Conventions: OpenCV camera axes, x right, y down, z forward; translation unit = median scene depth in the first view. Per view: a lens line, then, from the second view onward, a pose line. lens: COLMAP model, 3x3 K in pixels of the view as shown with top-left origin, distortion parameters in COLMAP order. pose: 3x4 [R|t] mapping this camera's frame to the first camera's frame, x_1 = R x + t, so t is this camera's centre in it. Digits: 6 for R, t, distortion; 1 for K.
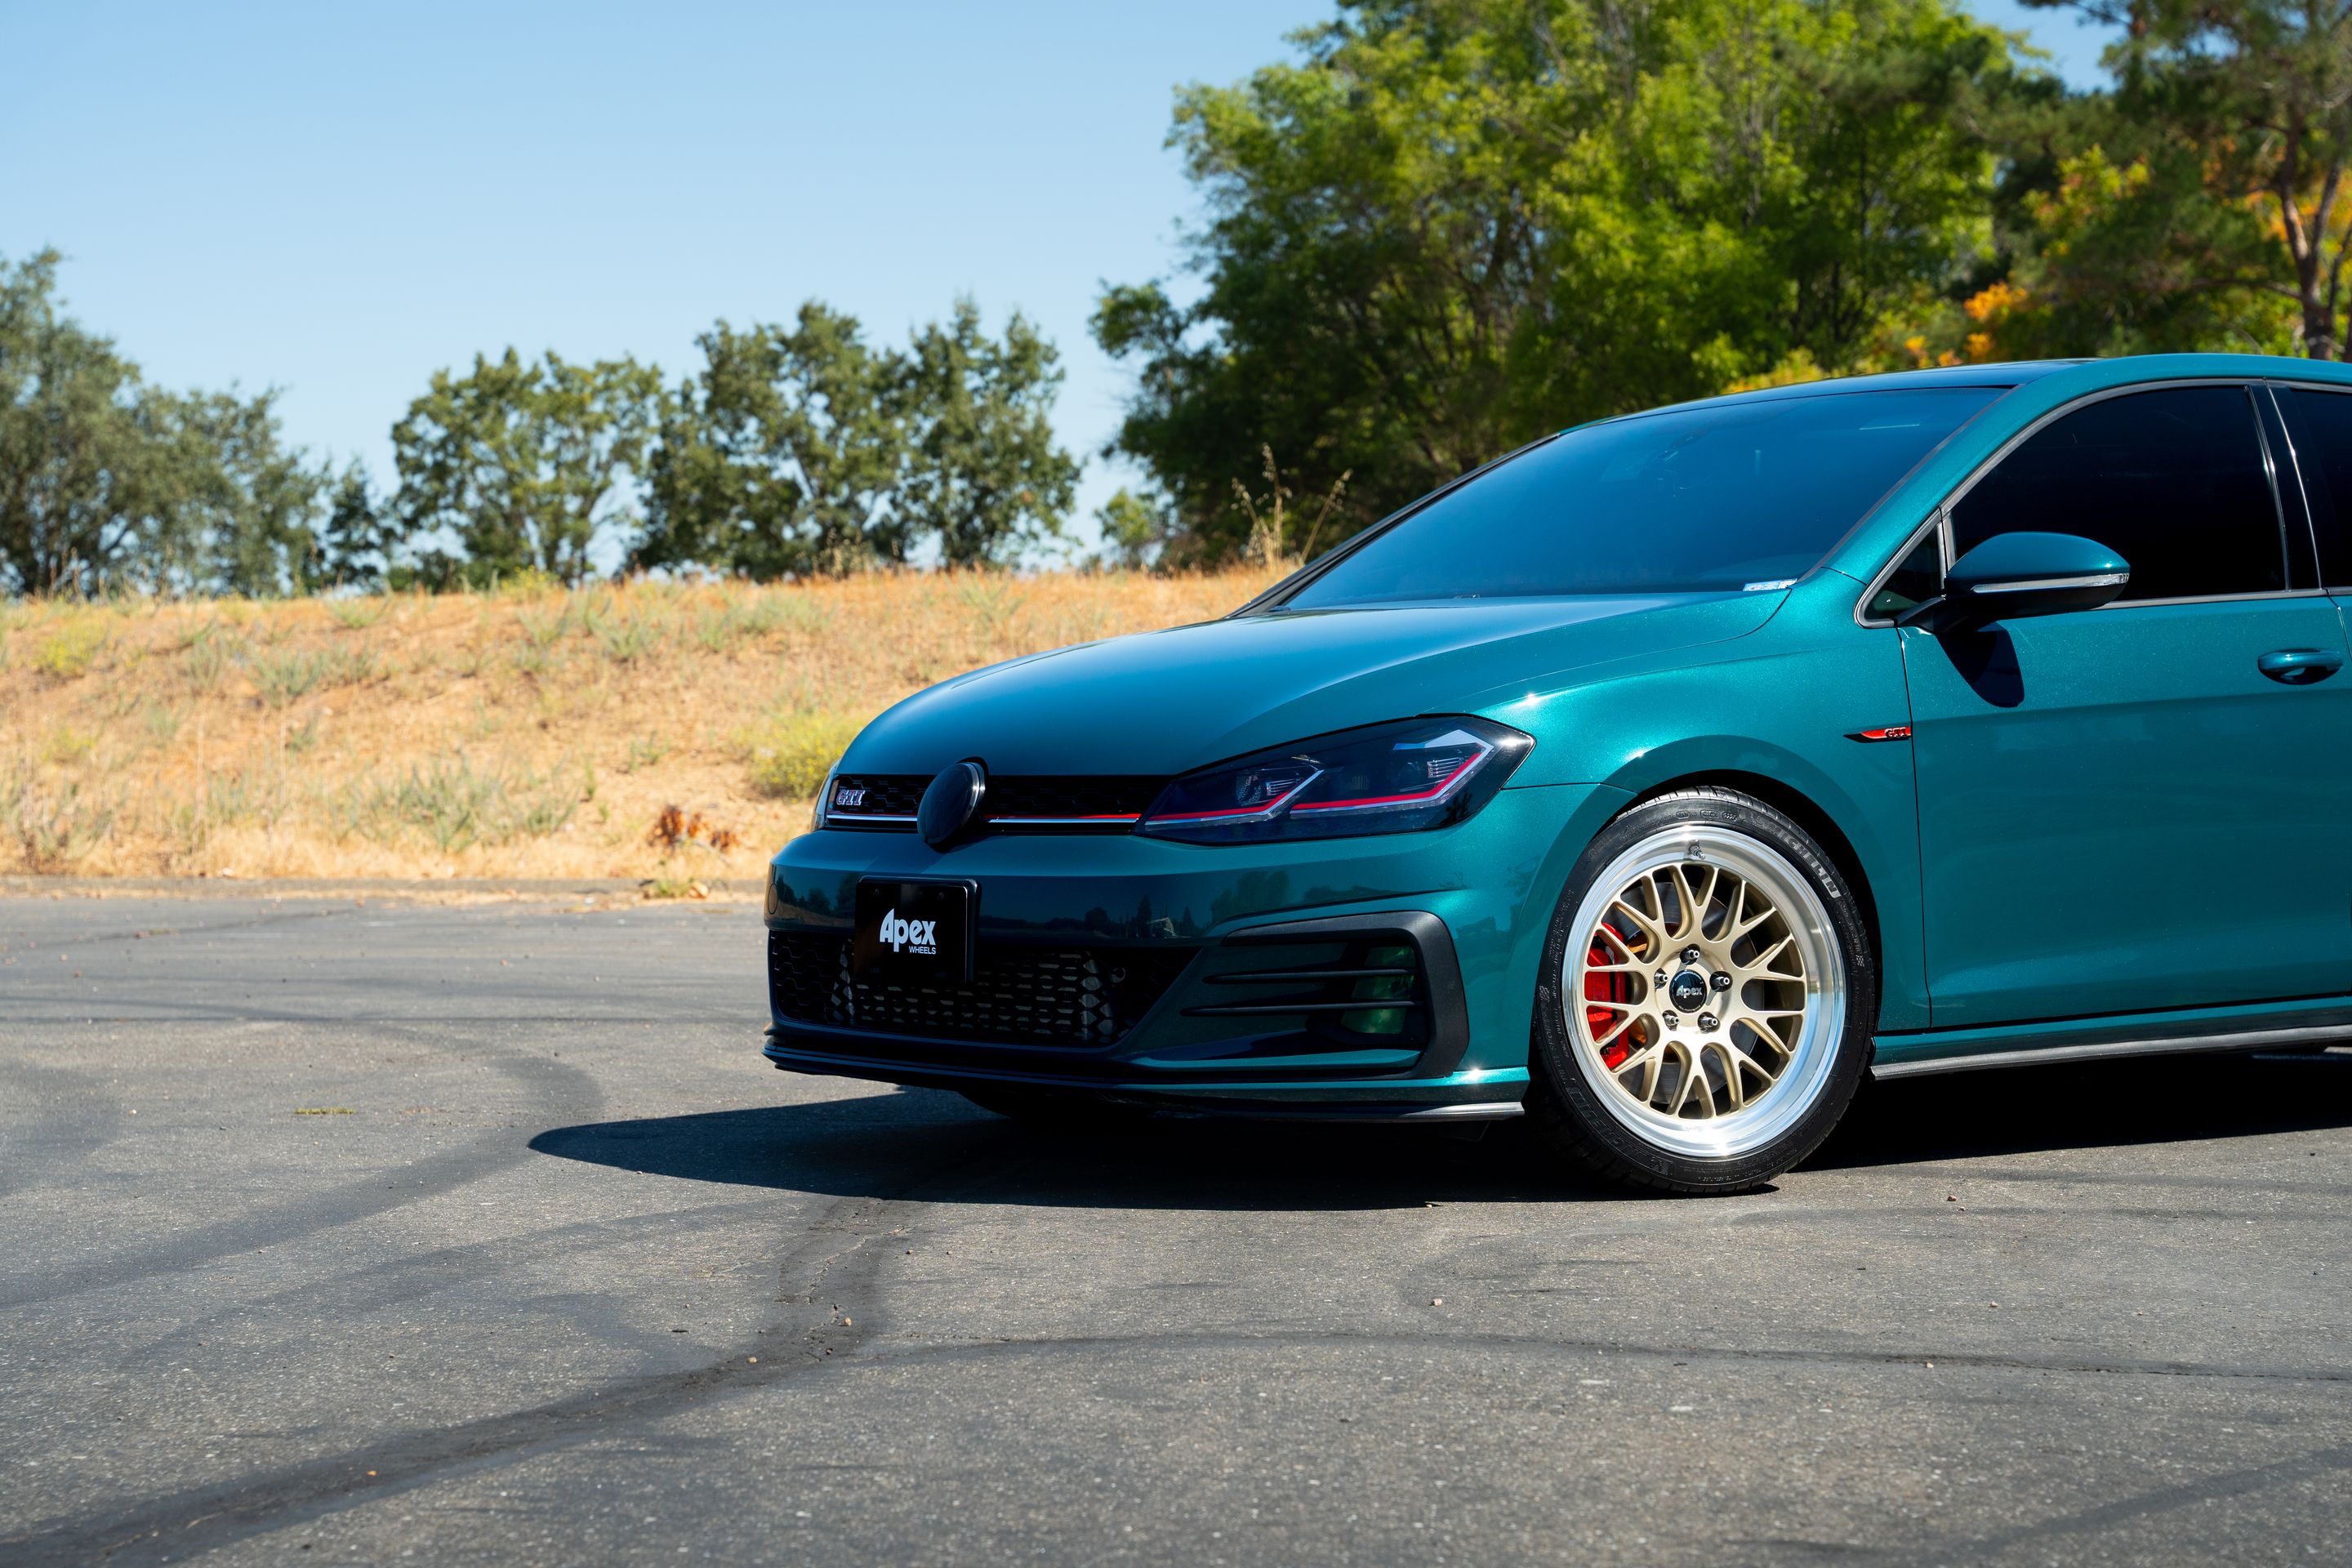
lens RADIAL K [[4463.3, 0, 1100.3], [0, 4463.3, 827.4], [0, 0, 1]] dist [0.155723, 1.044294]
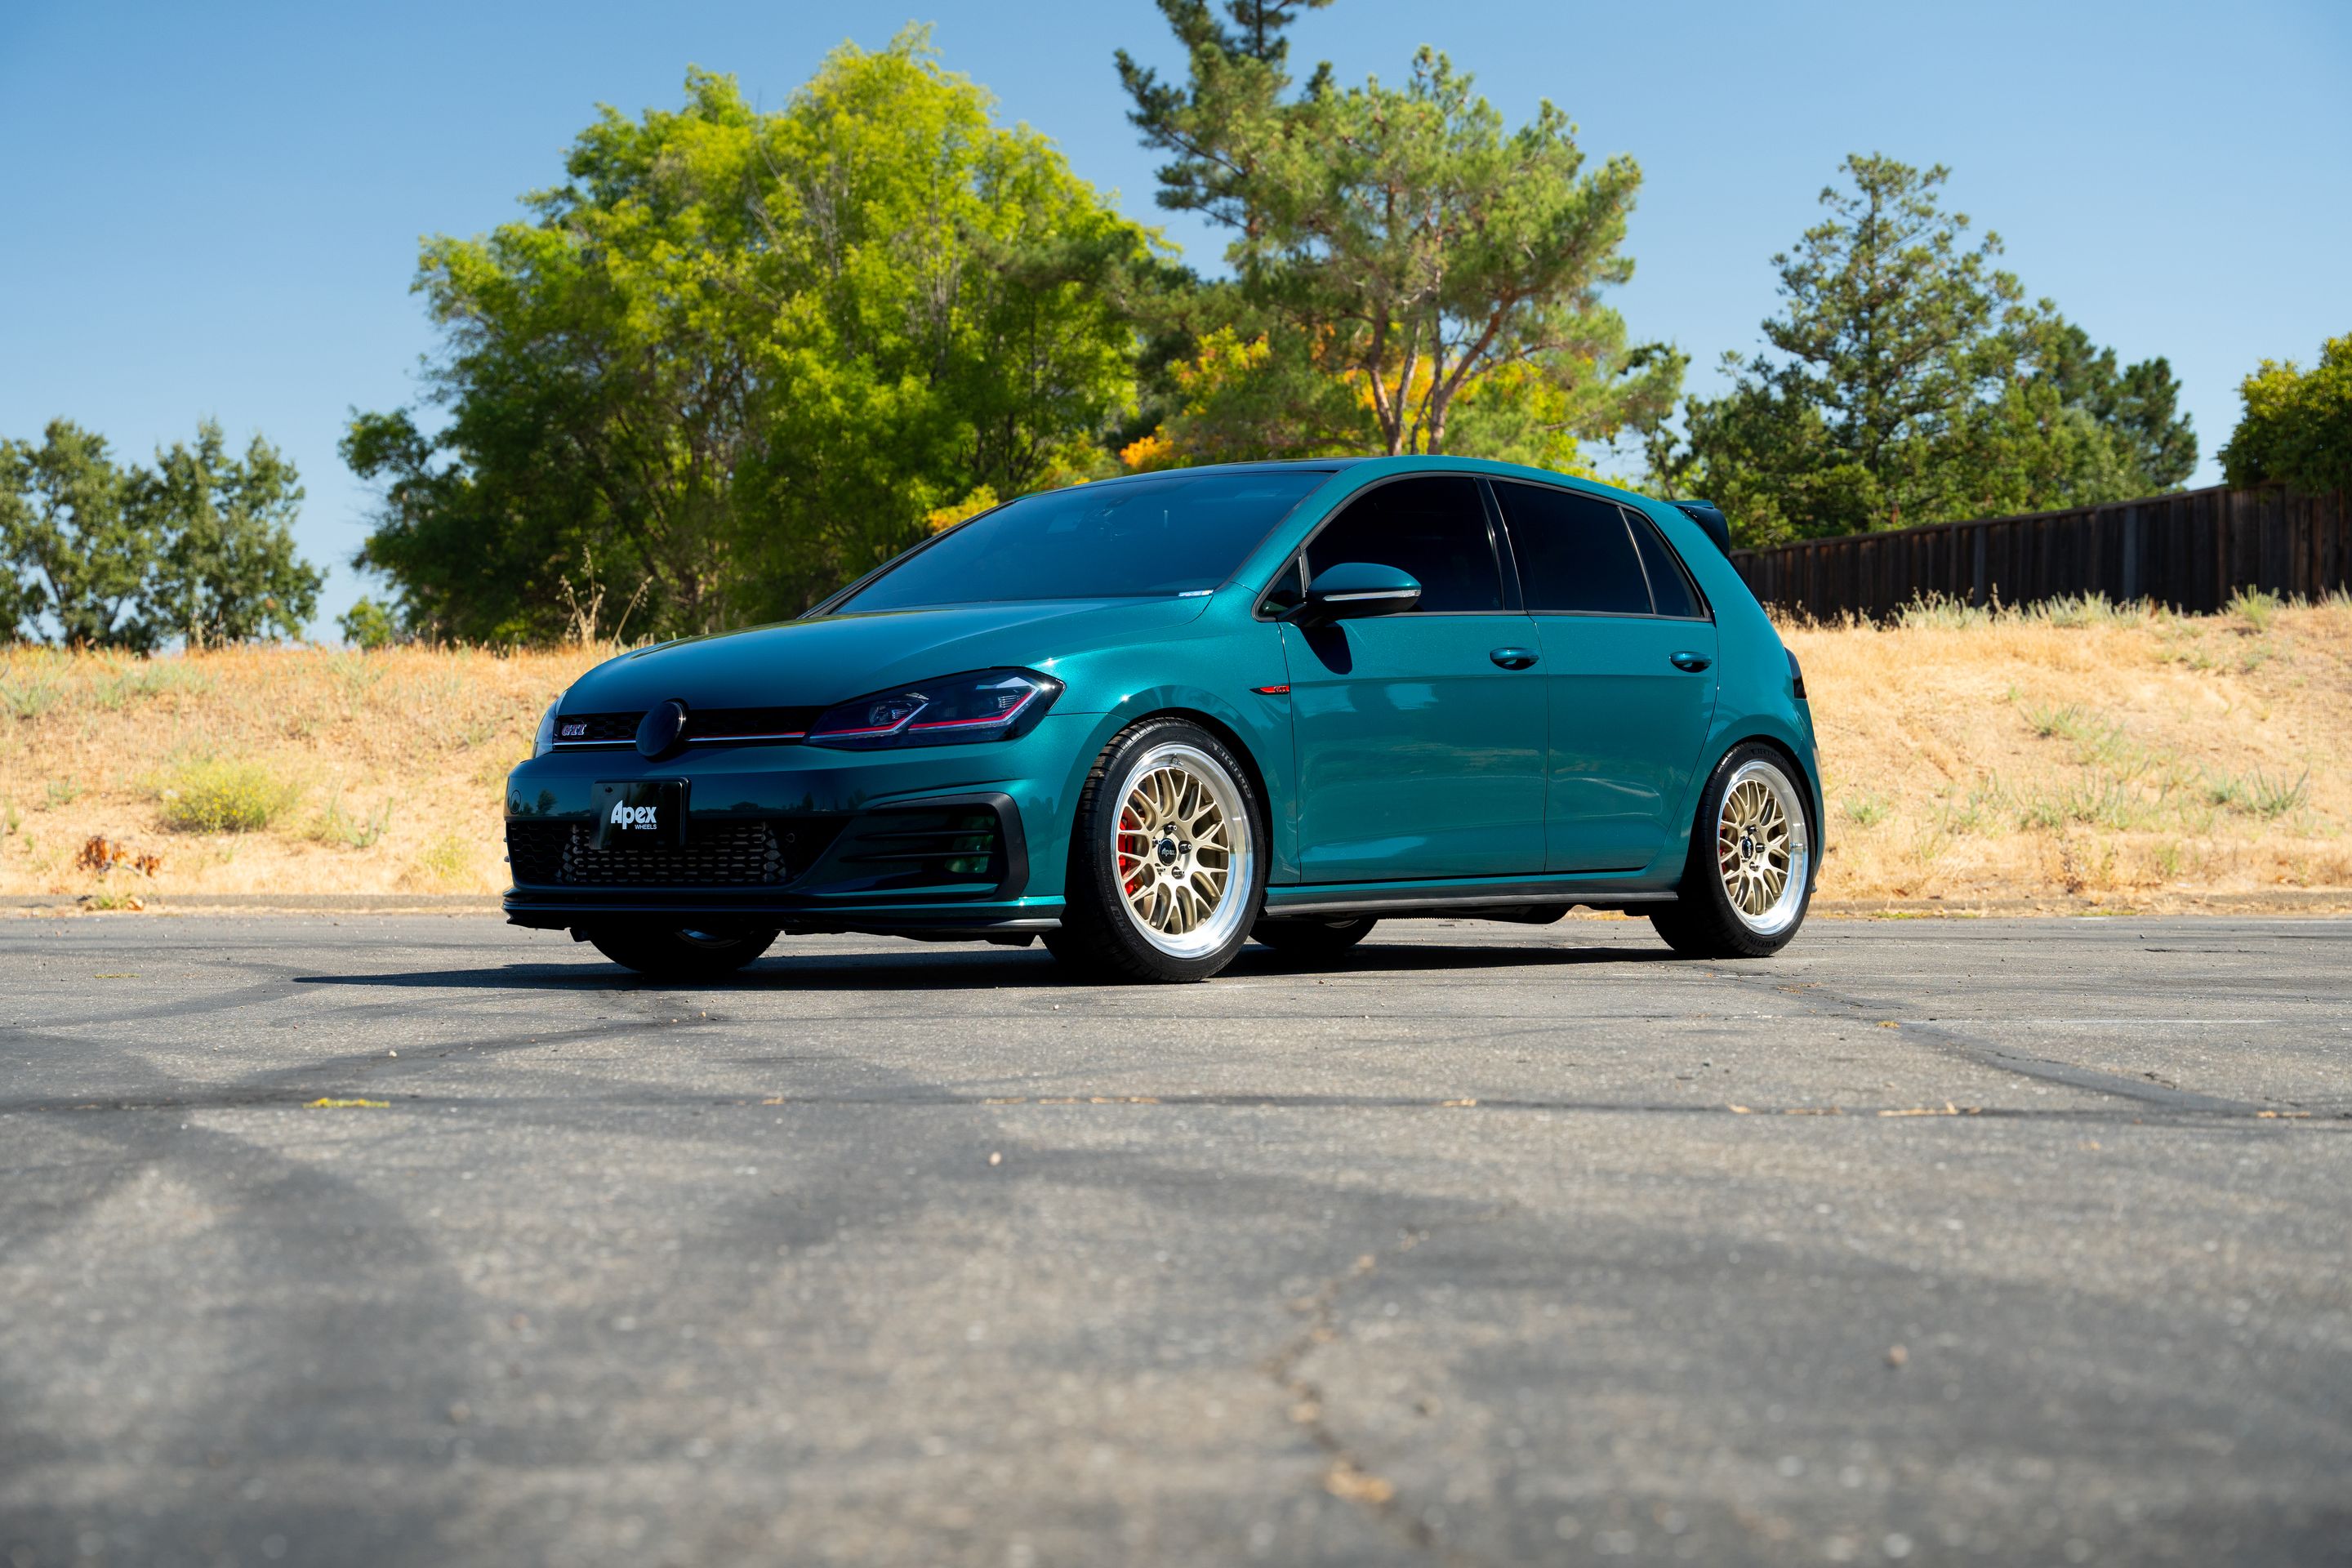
lens RADIAL K [[4250.2, 0, 1203.7], [0, 4250.2, 771.4], [0, 0, 1]] dist [0.174272, 0.277423]
pose [[0.974310, 0.007071, 0.225099, -0.062325], [0.002490, 0.999108, -0.042161, 0.024251], [-0.225196, 0.041639, 0.973423, -0.144976]]
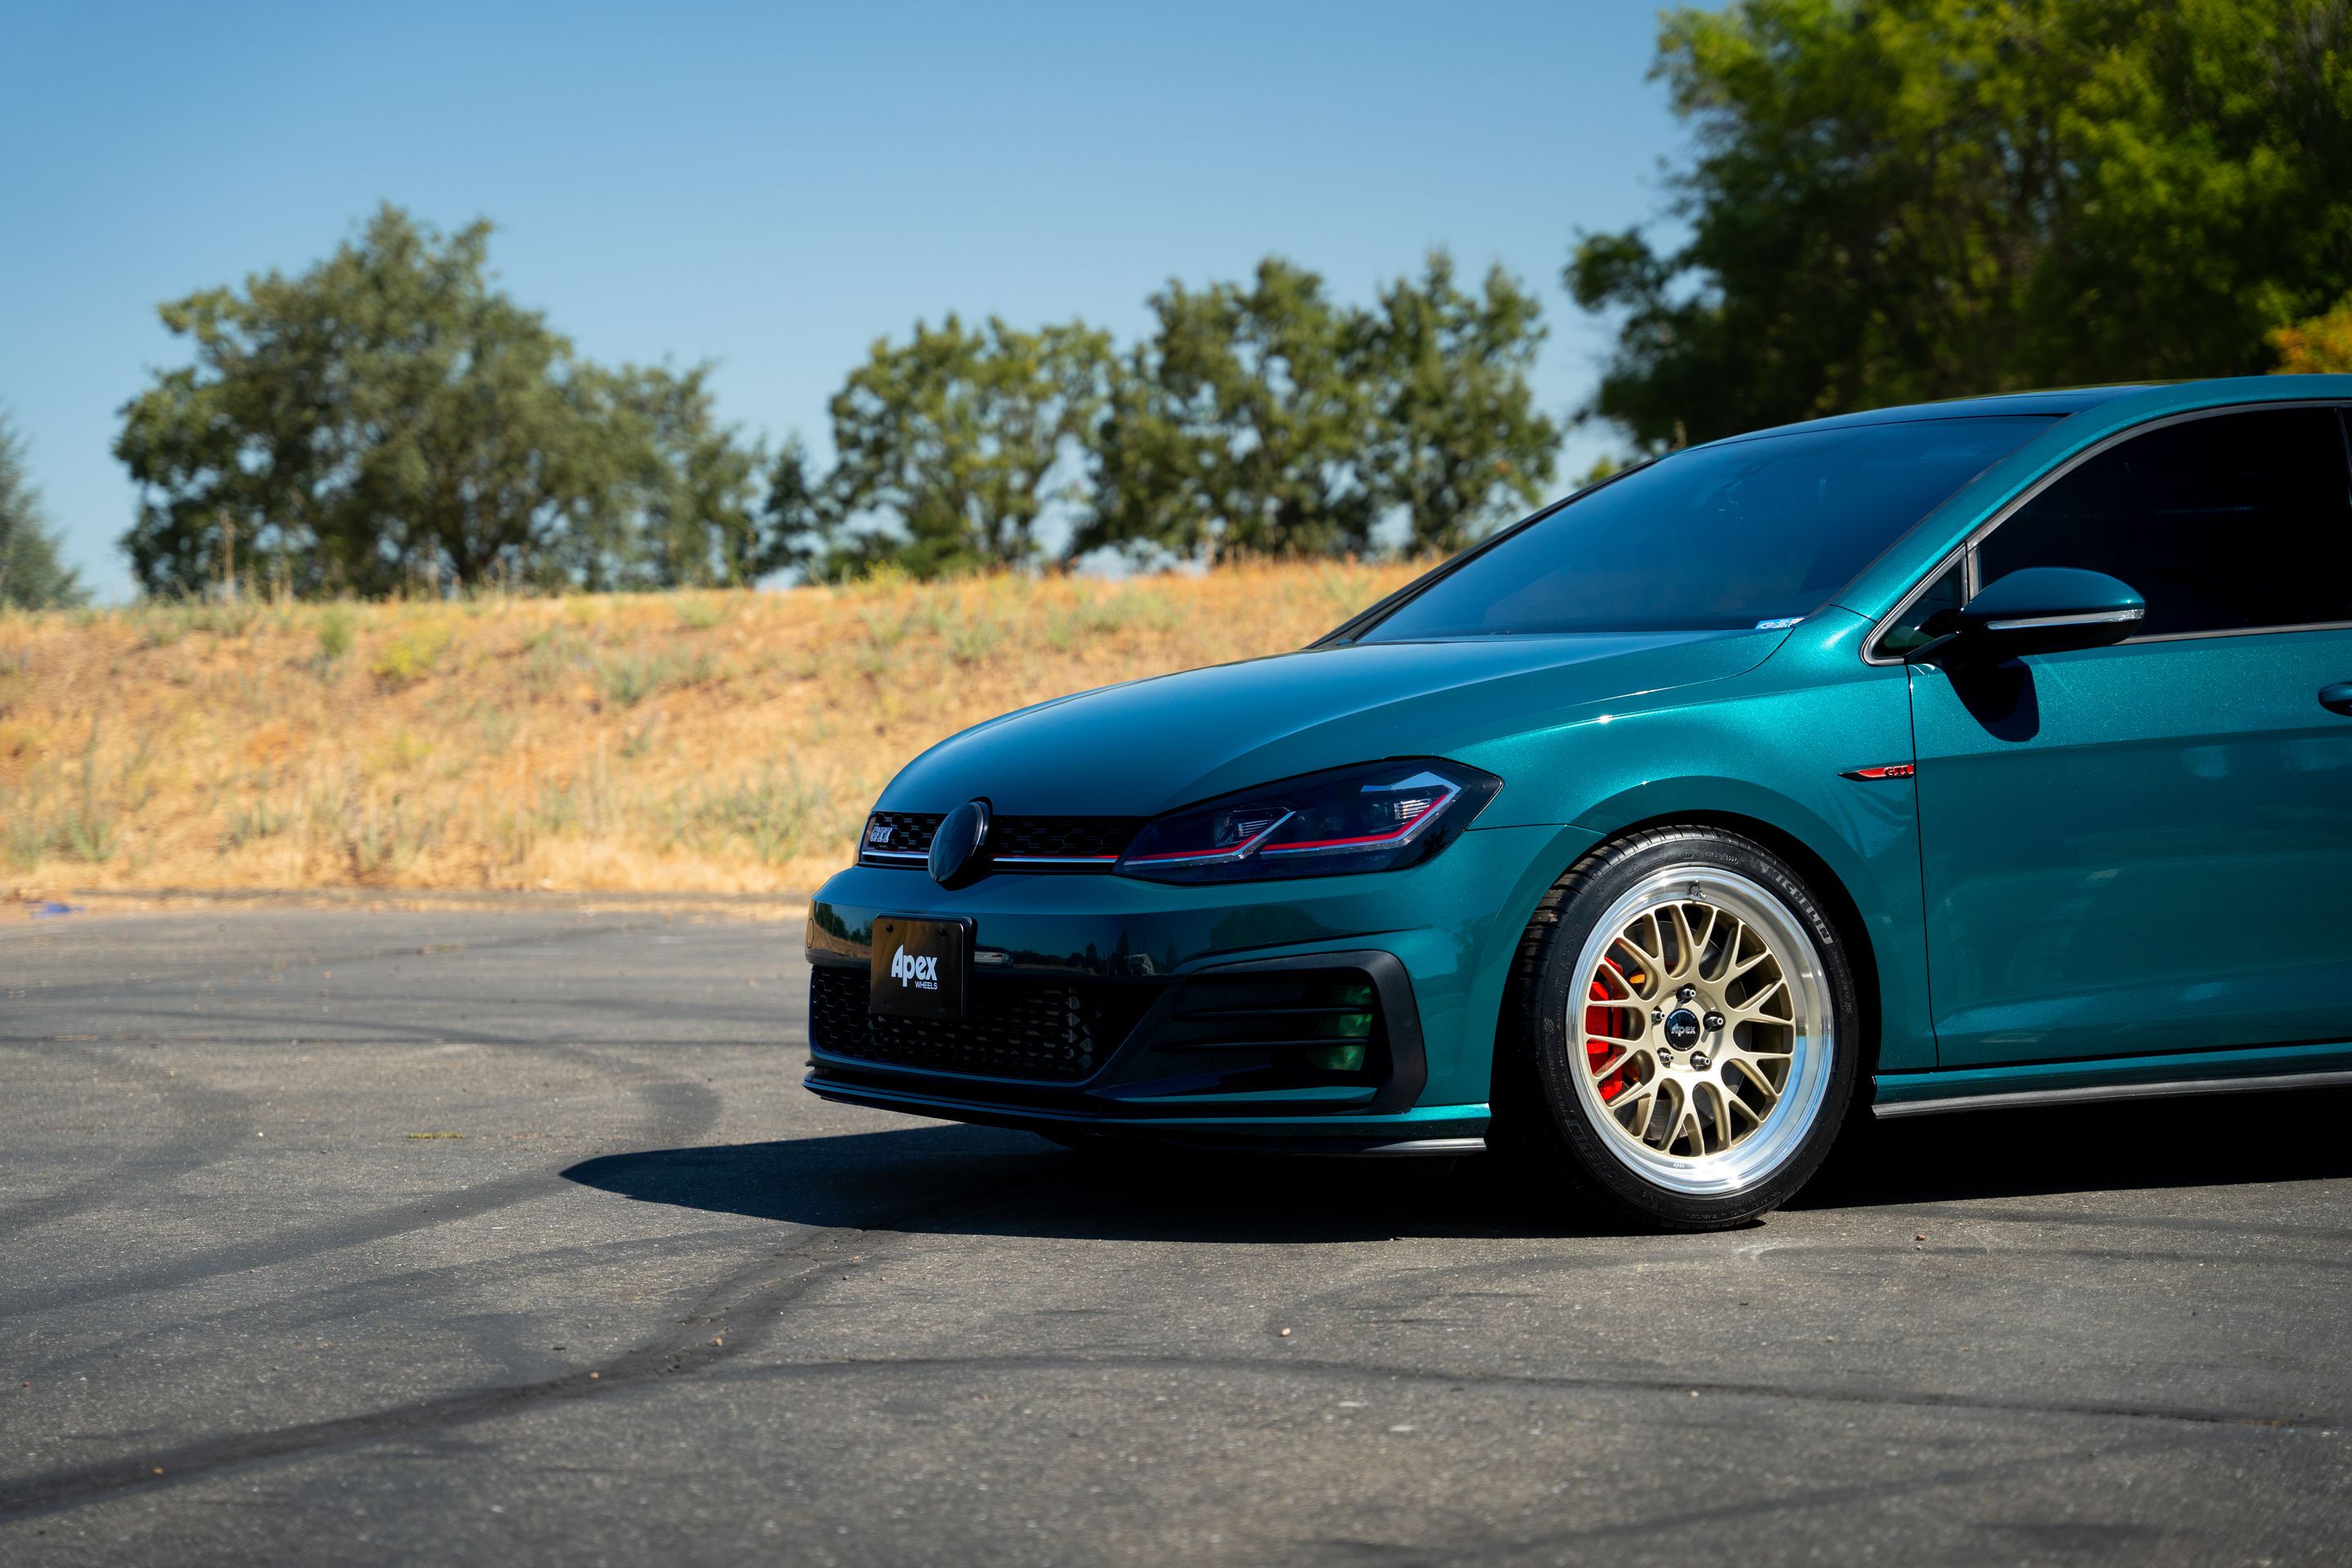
lens RADIAL K [[4925.8, 0, 1028.9], [0, 4925.8, 858.0], [0, 0, 1]] dist [0.287544, 0.328126]
pose [[0.991080, 0.000063, -0.133270, 0.047374], [0.001025, 0.999967, 0.008096, -0.003862], [0.133266, -0.008160, 0.991047, -0.042573]]
